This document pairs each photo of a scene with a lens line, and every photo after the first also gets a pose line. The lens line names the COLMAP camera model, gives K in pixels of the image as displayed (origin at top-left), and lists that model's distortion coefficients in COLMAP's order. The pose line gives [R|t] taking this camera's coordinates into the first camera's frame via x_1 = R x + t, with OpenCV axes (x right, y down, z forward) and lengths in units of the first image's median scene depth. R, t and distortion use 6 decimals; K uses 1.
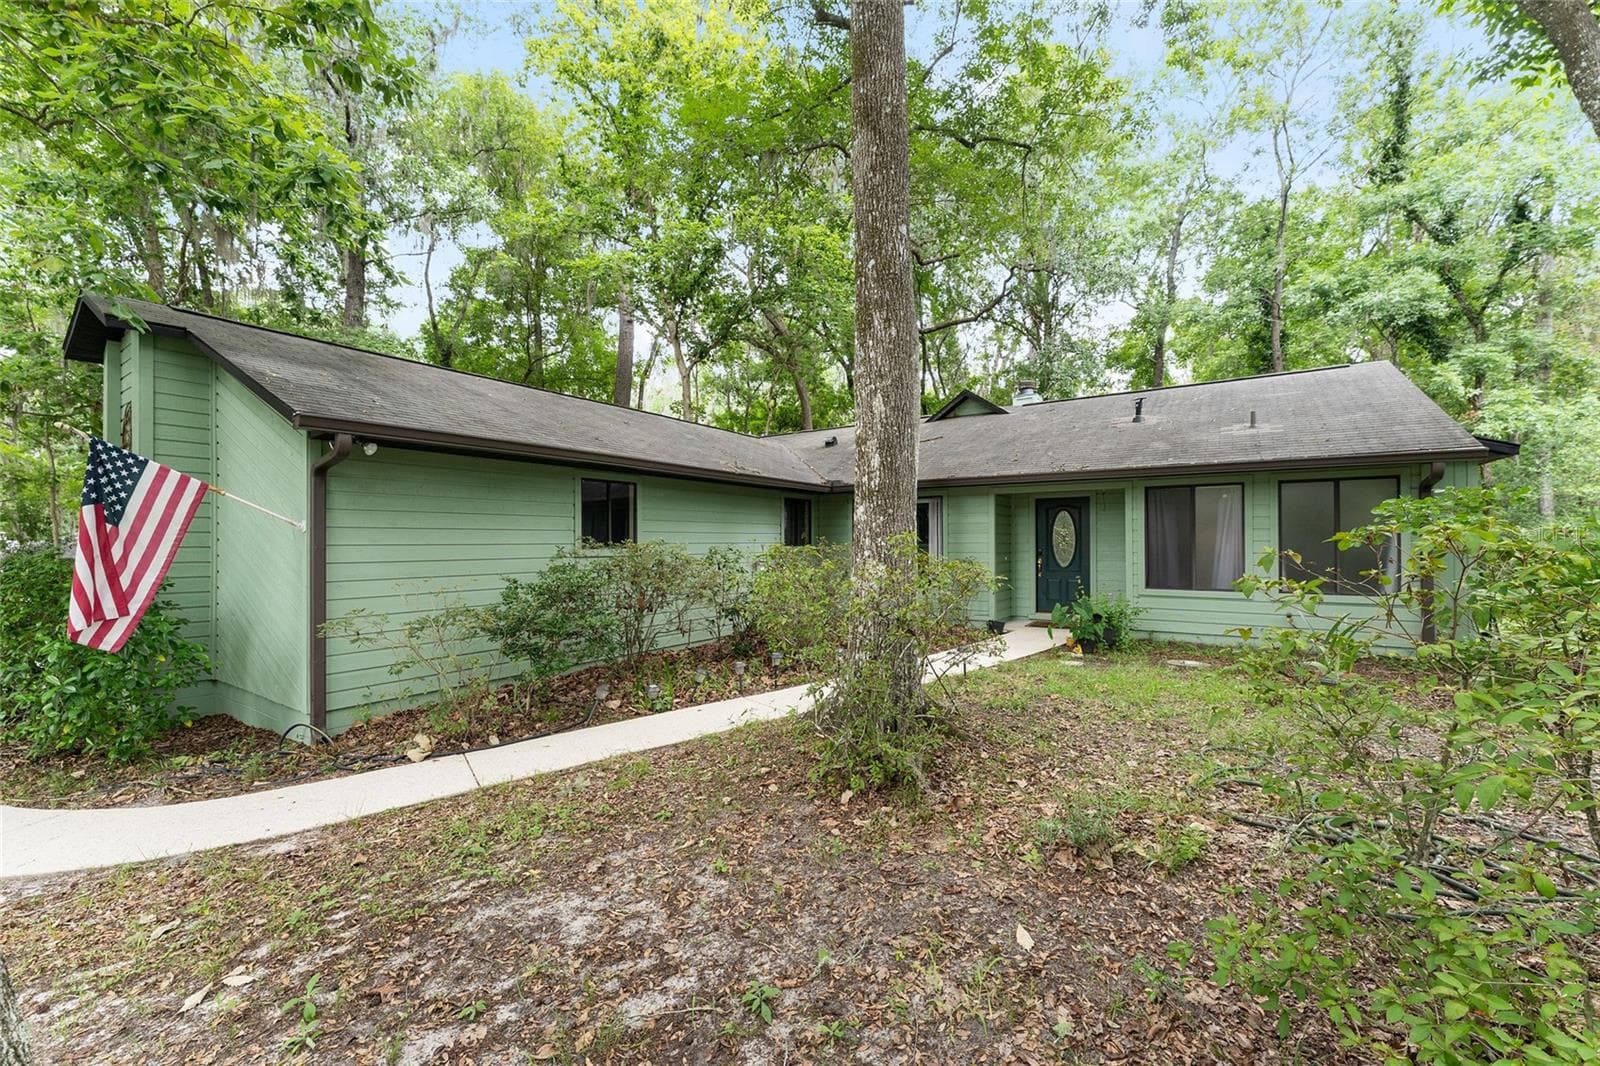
lens RADIAL K [[643.3, 0, 794.7], [0, 643.3, 534.2], [0, 0, 1]] dist [-0.005556, -0.000253]
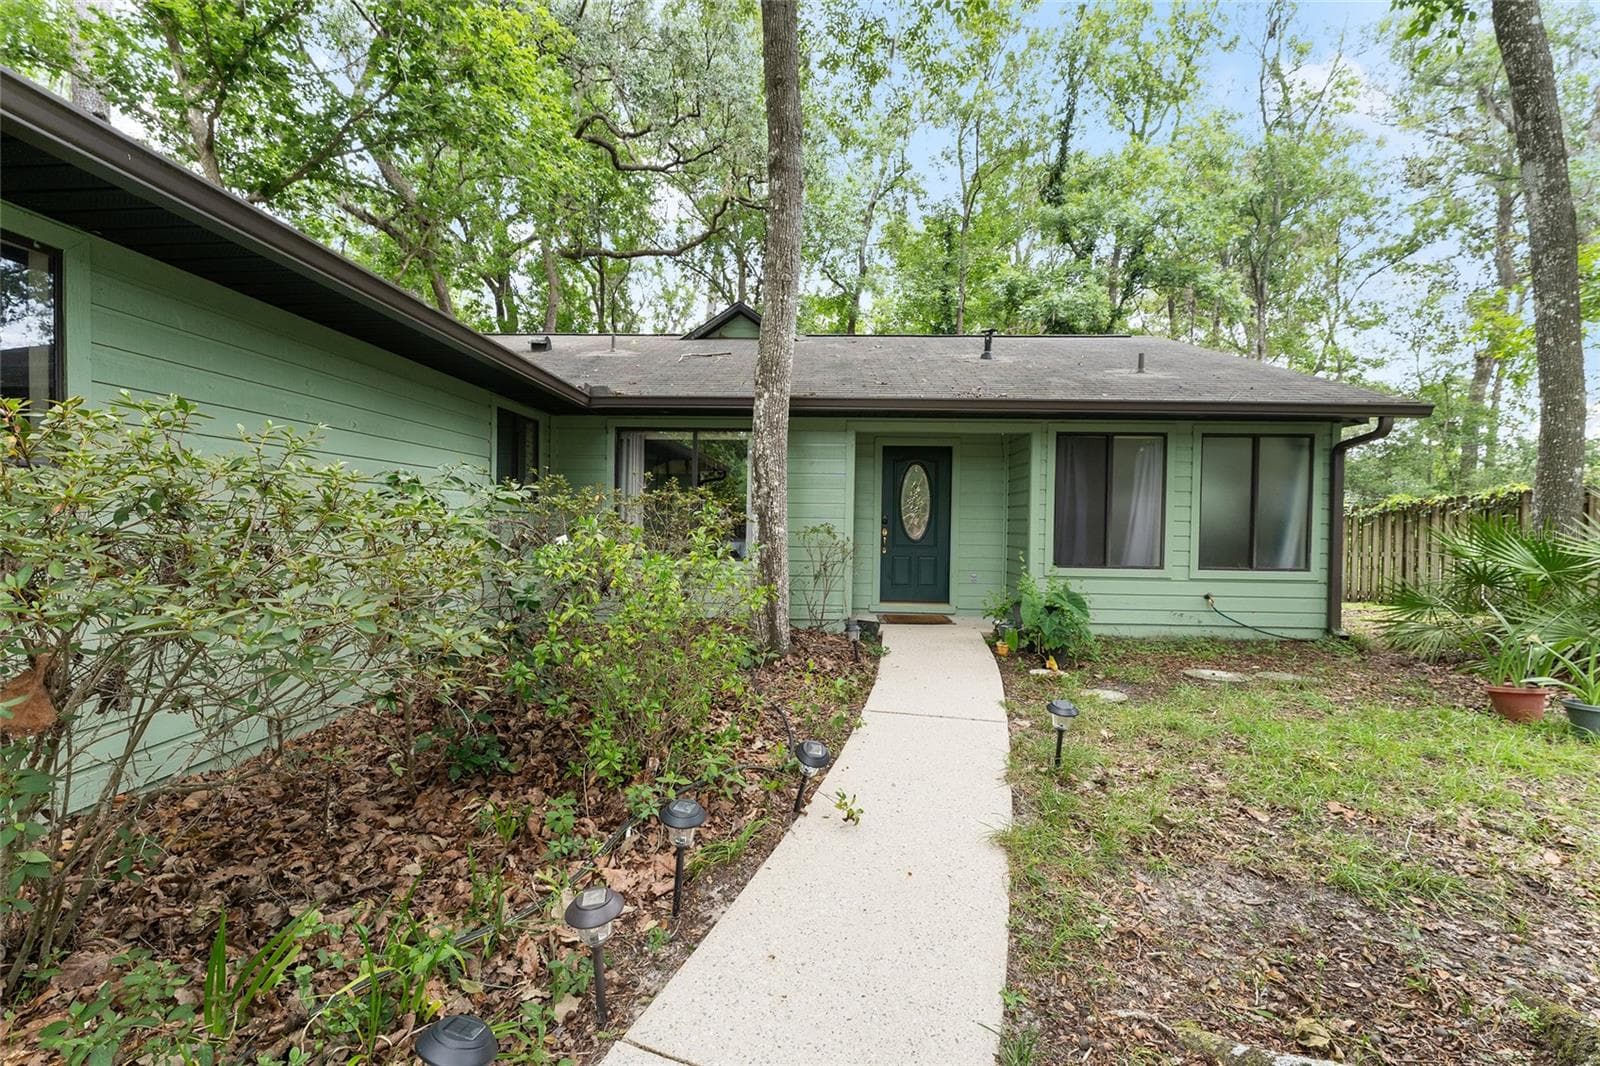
lens RADIAL K [[645.3, 0, 806.3], [0, 645.3, 534.9], [0, 0, 1]] dist [-0.002755, -0.000374]
pose [[0.840789, 0.004818, 0.541341, -0.111866], [-0.023722, 0.999328, 0.027950, 0.033182], [-0.540842, -0.036342, 0.840339, 0.537500]]
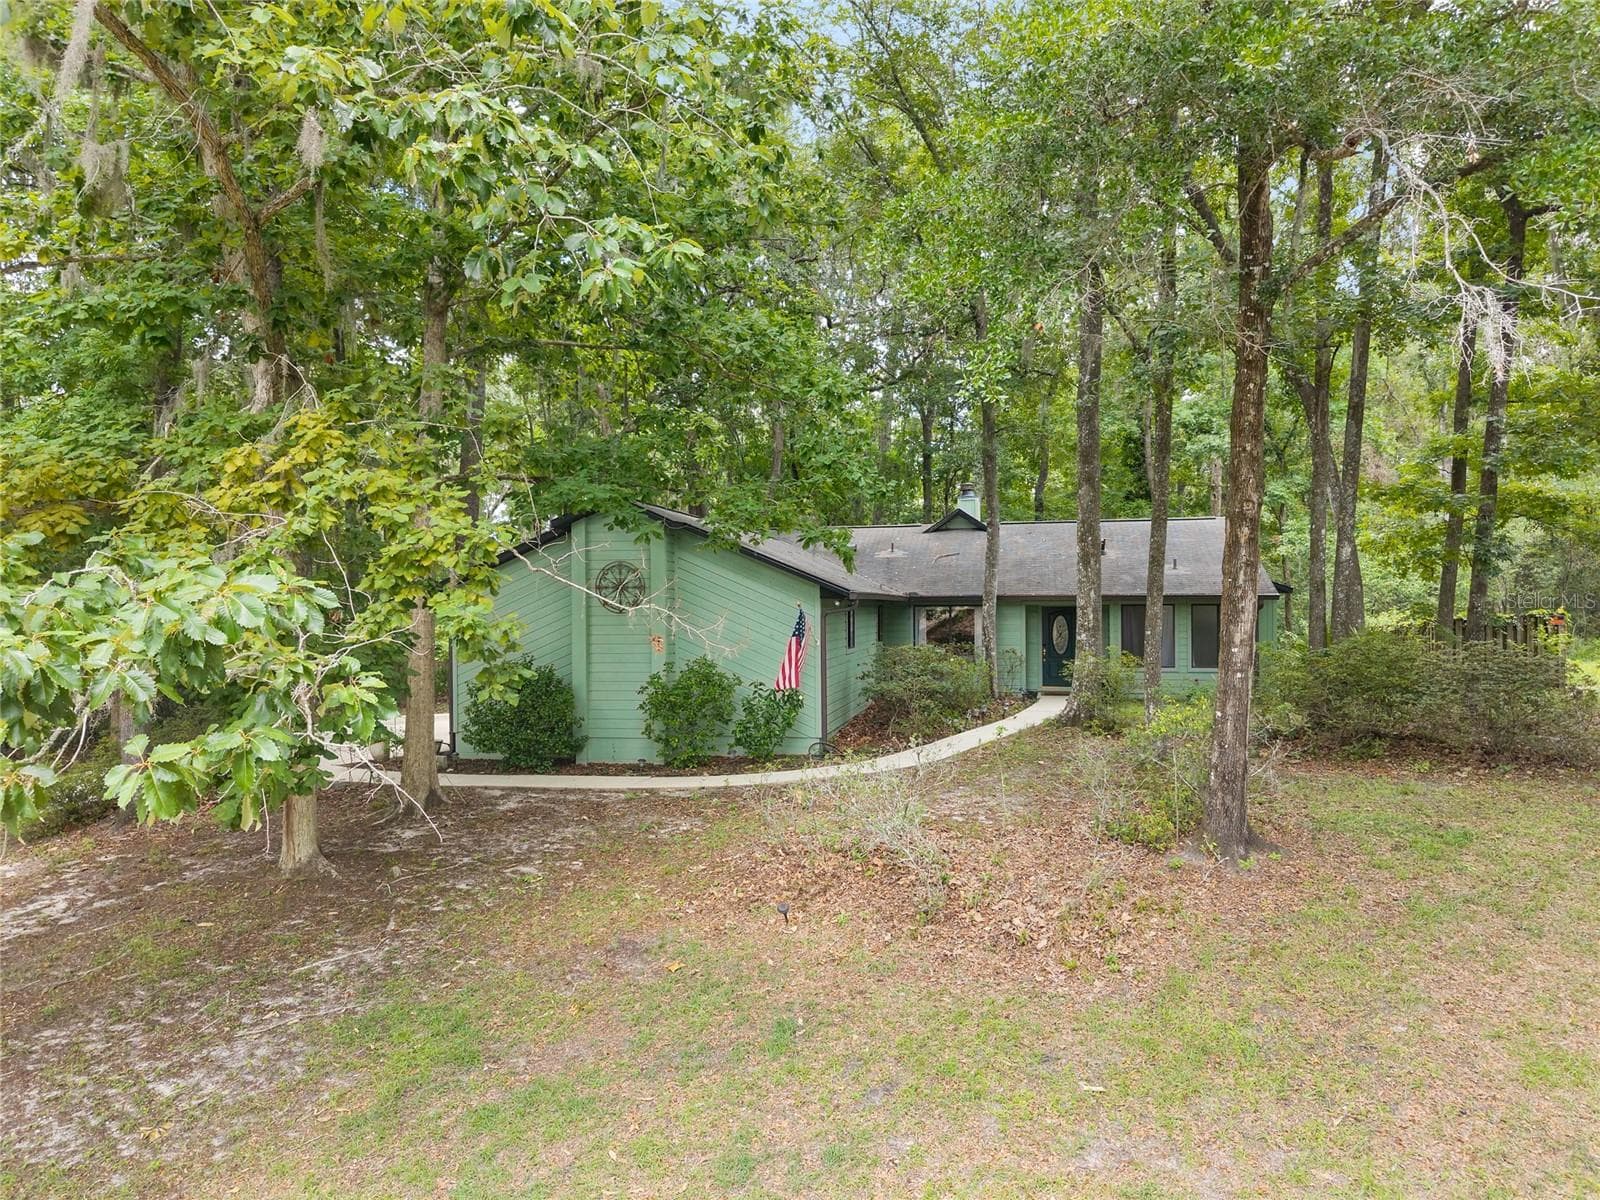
lens RADIAL K [[1102.9, 0, 802.3], [0, 1102.9, 606.3], [0, 0, 1]] dist [0.000026, -0.000179]
pose [[0.922474, -0.001119, 0.386058, -1.306949], [-0.002338, 0.999961, 0.008484, -0.094230], [-0.386053, -0.008729, 0.922435, -1.292344]]
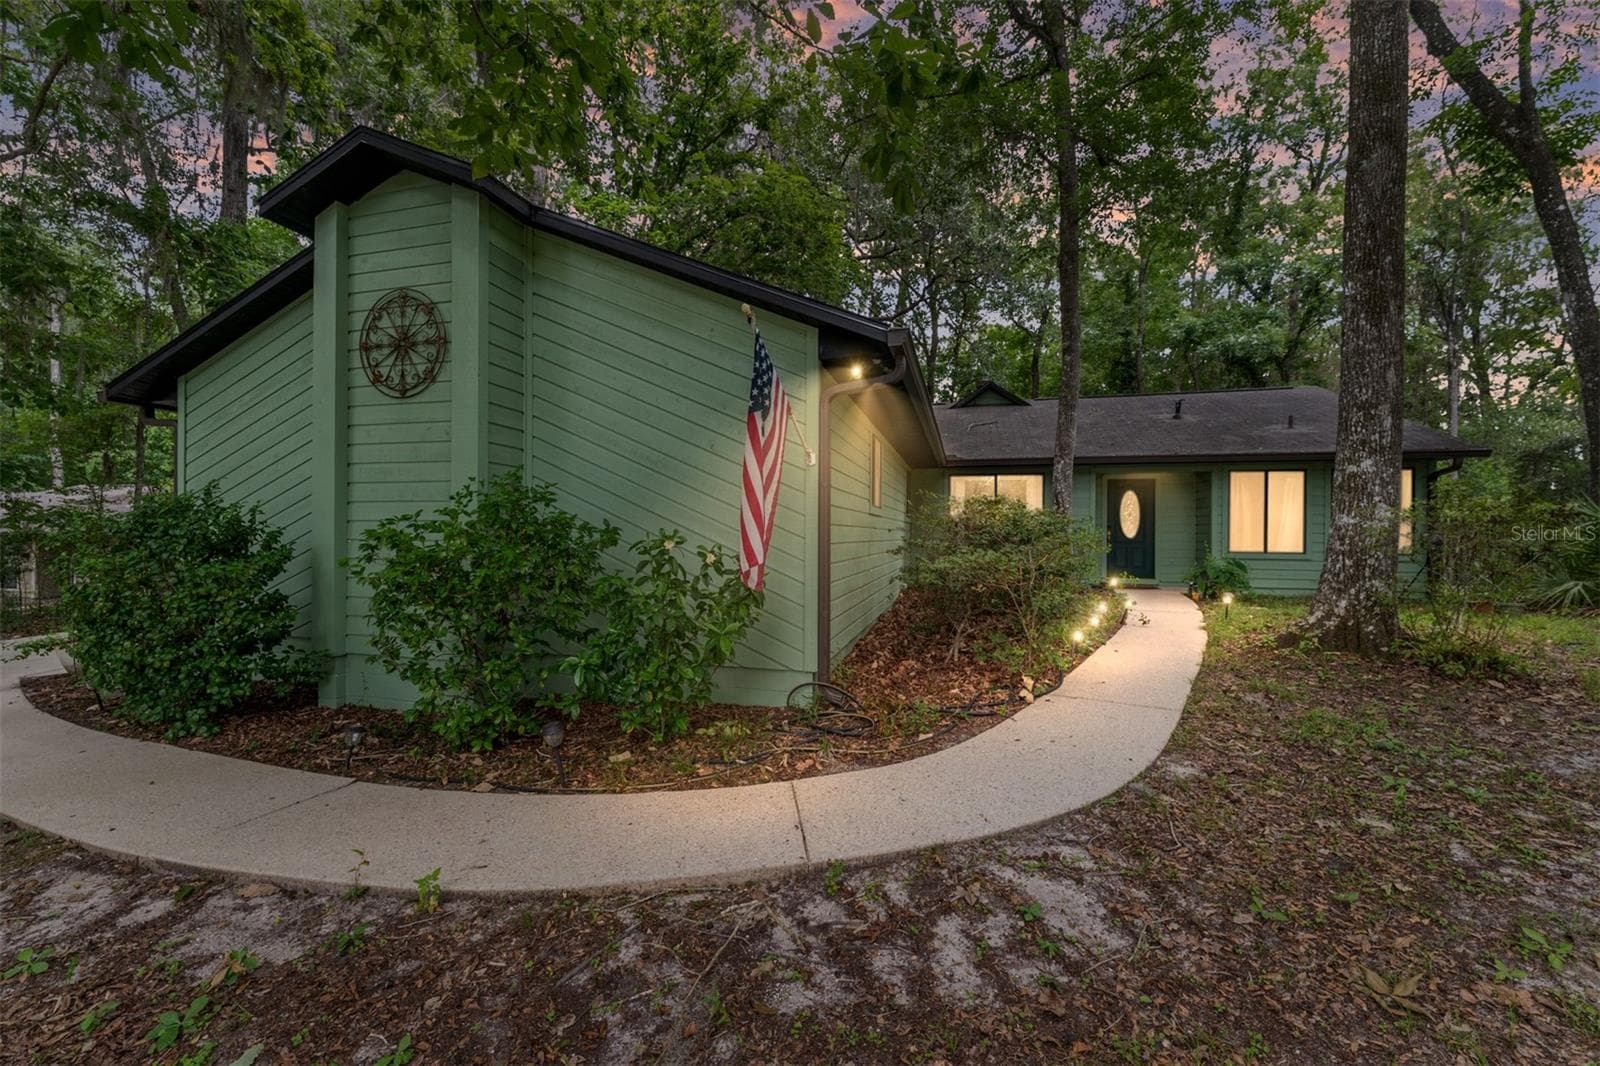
lens RADIAL K [[643.3, 0, 794.7], [0, 643.3, 534.2], [0, 0, 1]] dist [-0.005556, -0.000253]
pose [[0.945262, 0.012304, 0.326082, -0.663004], [-0.015838, 0.999841, 0.008184, 0.052433], [-0.325929, -0.012901, 0.945306, 0.109974]]
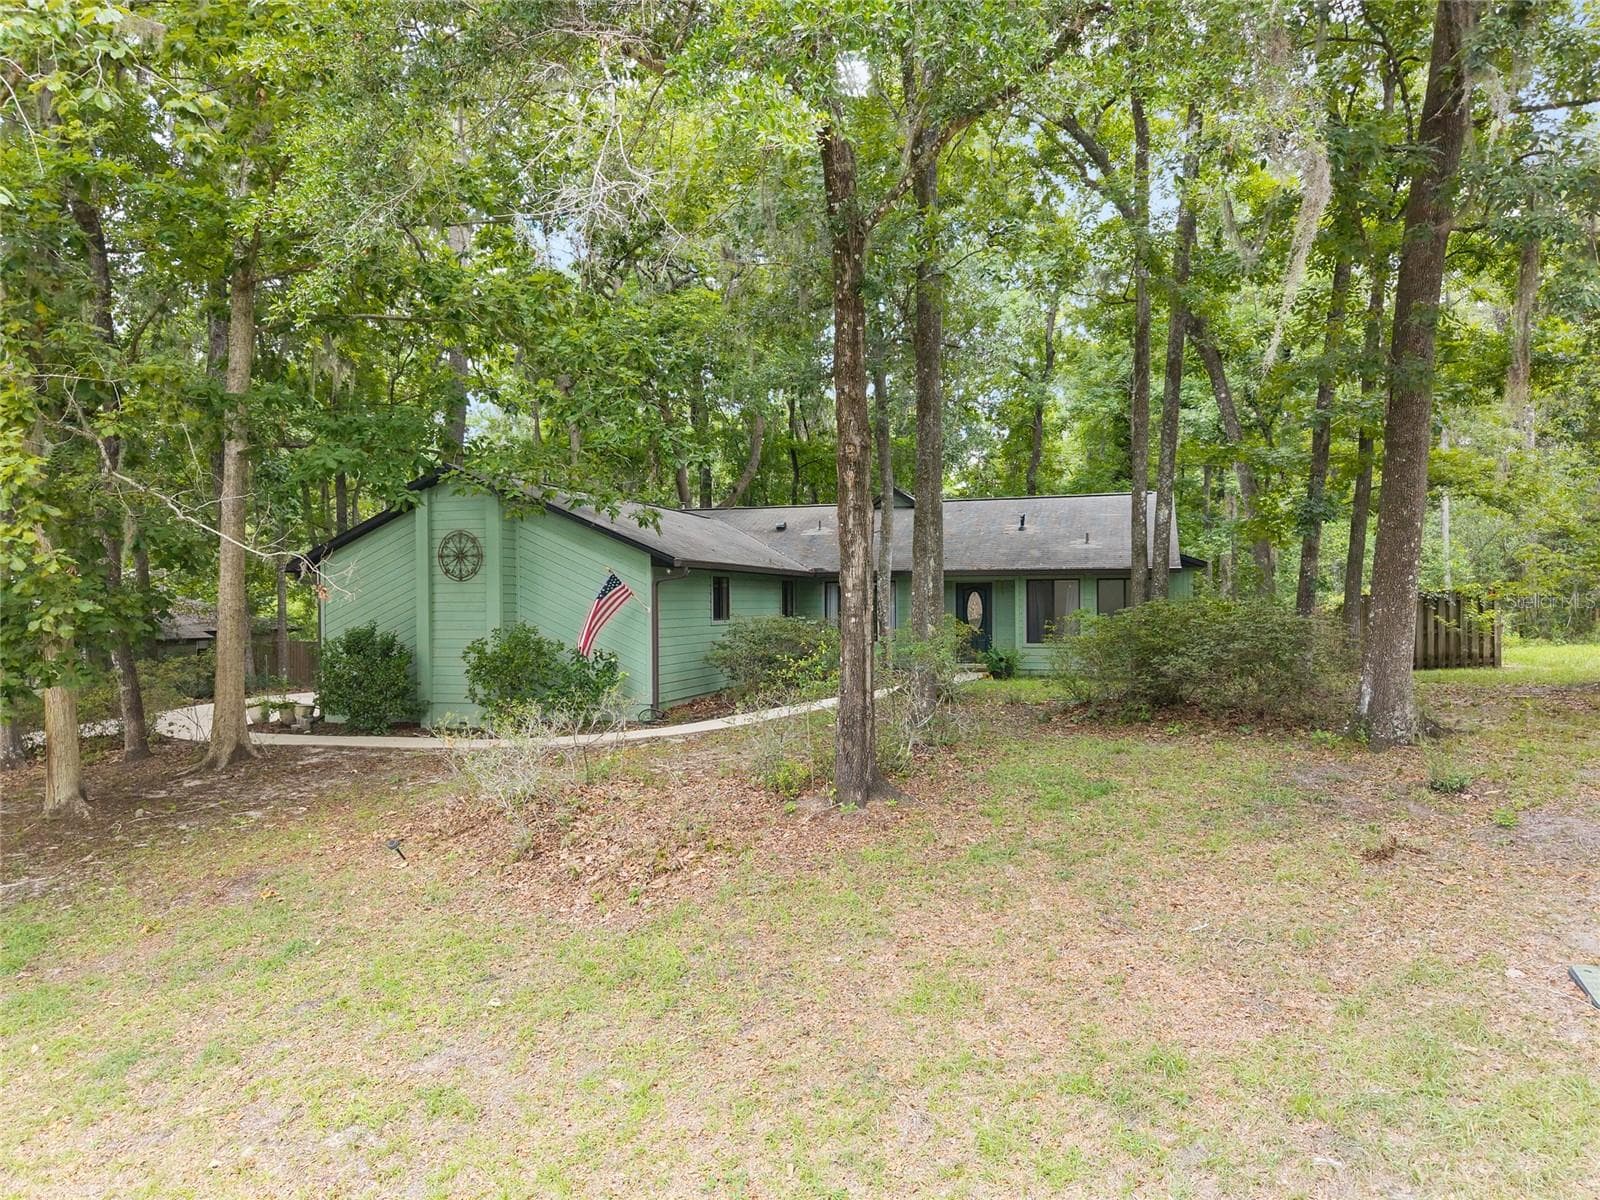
lens RADIAL K [[1109.0, 0, 795.5], [0, 1109.0, 601.1], [0, 0, 1]] dist [0.007152, 0.000843]
pose [[0.956185, 0.000303, 0.292764, -0.822507], [-0.002617, 0.999968, 0.007513, -0.041240], [-0.292752, -0.007950, 0.956155, -1.489840]]
